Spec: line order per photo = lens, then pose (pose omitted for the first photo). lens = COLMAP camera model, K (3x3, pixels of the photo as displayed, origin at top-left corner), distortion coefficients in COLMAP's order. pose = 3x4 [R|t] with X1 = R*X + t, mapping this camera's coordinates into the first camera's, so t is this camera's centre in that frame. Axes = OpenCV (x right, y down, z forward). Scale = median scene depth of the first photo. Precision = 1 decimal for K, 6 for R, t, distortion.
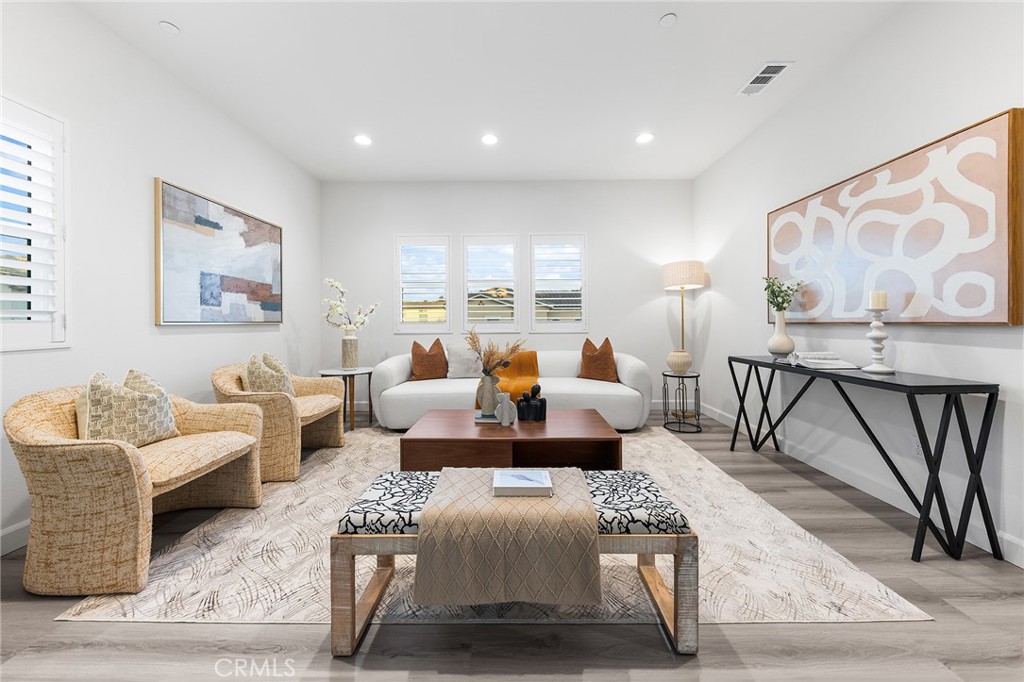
lens RADIAL K [[416.0, 0, 515.0], [0, 416.0, 323.8], [0, 0, 1]] dist [0.020769, -0.000256]
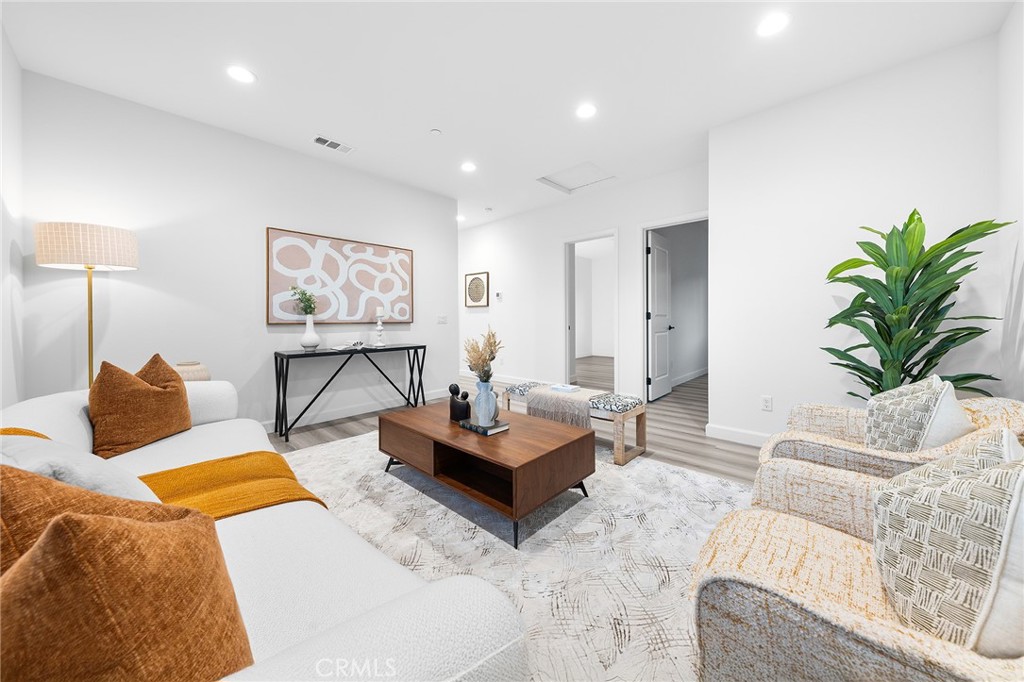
lens RADIAL K [[362.6, 0, 511.6], [0, 362.6, 309.8], [0, 0, 1]] dist [-0.001221, -0.000242]
pose [[-0.749453, 0.017924, 0.661815, -0.649802], [0.002972, 0.999714, -0.023709, -0.016992], [-0.662051, -0.015802, -0.749292, 1.548903]]
